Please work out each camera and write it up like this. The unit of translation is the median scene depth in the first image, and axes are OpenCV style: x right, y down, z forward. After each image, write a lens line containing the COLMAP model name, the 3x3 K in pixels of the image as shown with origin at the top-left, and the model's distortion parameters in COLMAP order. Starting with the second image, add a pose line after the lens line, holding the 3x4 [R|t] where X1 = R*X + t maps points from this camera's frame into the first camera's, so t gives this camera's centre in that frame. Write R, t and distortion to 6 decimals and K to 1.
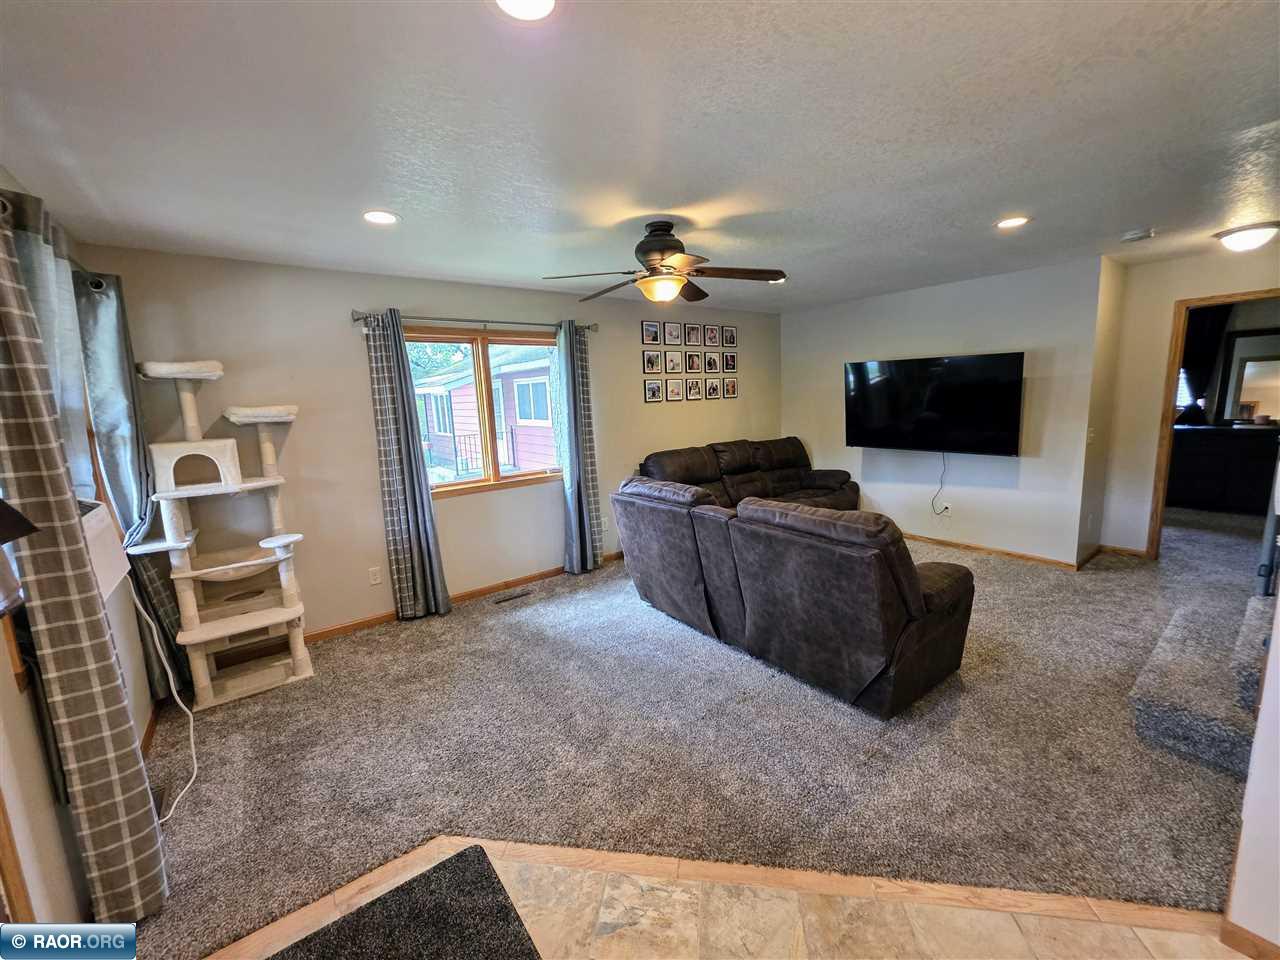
lens RADIAL K [[514.6, 0, 638.2], [0, 514.6, 476.9], [0, 0, 1]] dist [0.001748, 0.000019]
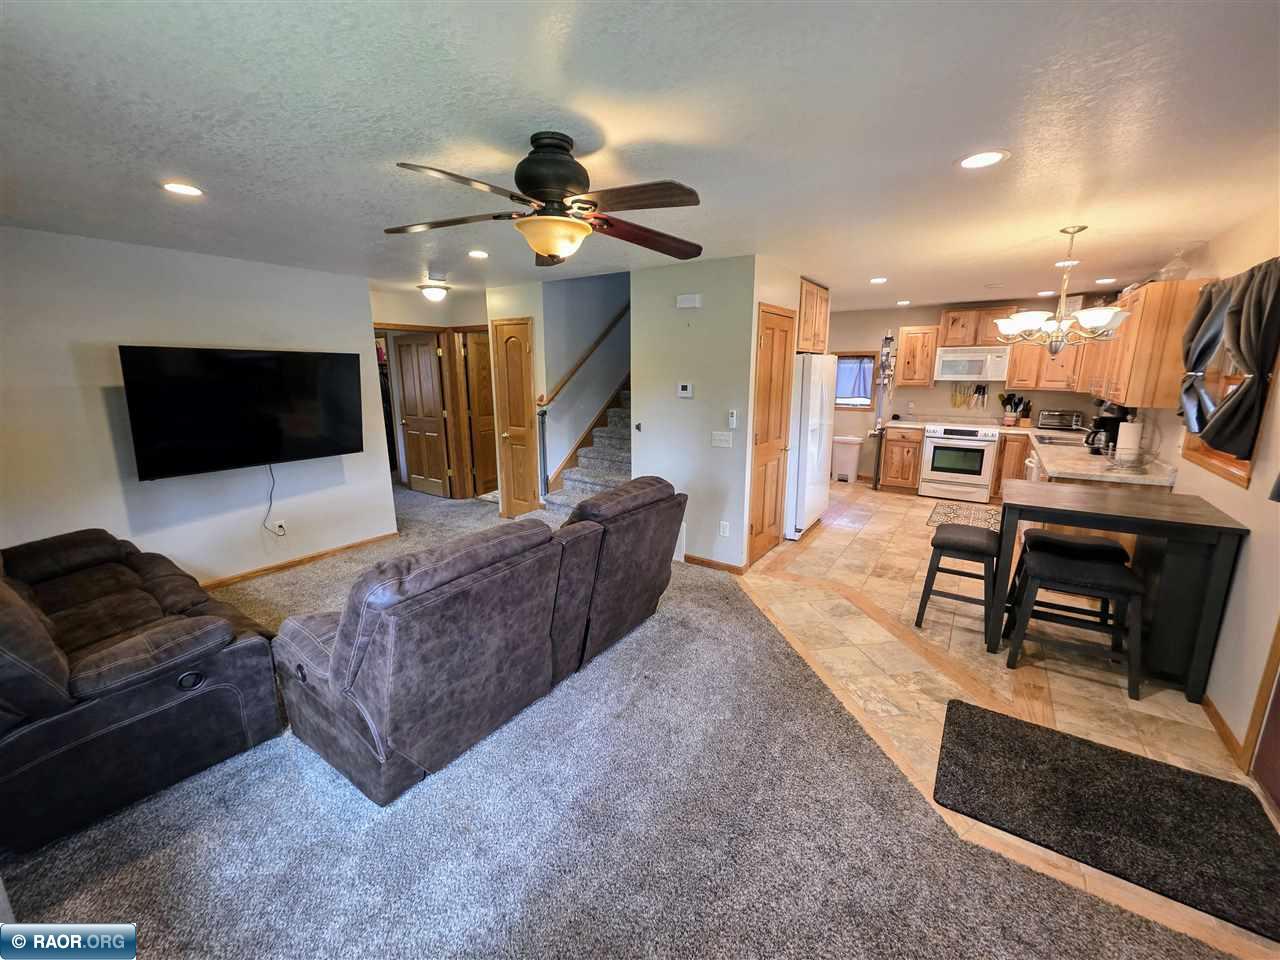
lens RADIAL K [[510.6, 0, 639.3], [0, 510.6, 475.5], [0, 0, 1]] dist [0.000927, -0.000169]
pose [[-0.314265, -0.155252, 0.936554, -0.566468], [0.166885, 0.962140, 0.215492, -0.158406], [-0.934552, 0.224018, -0.276458, 0.964269]]
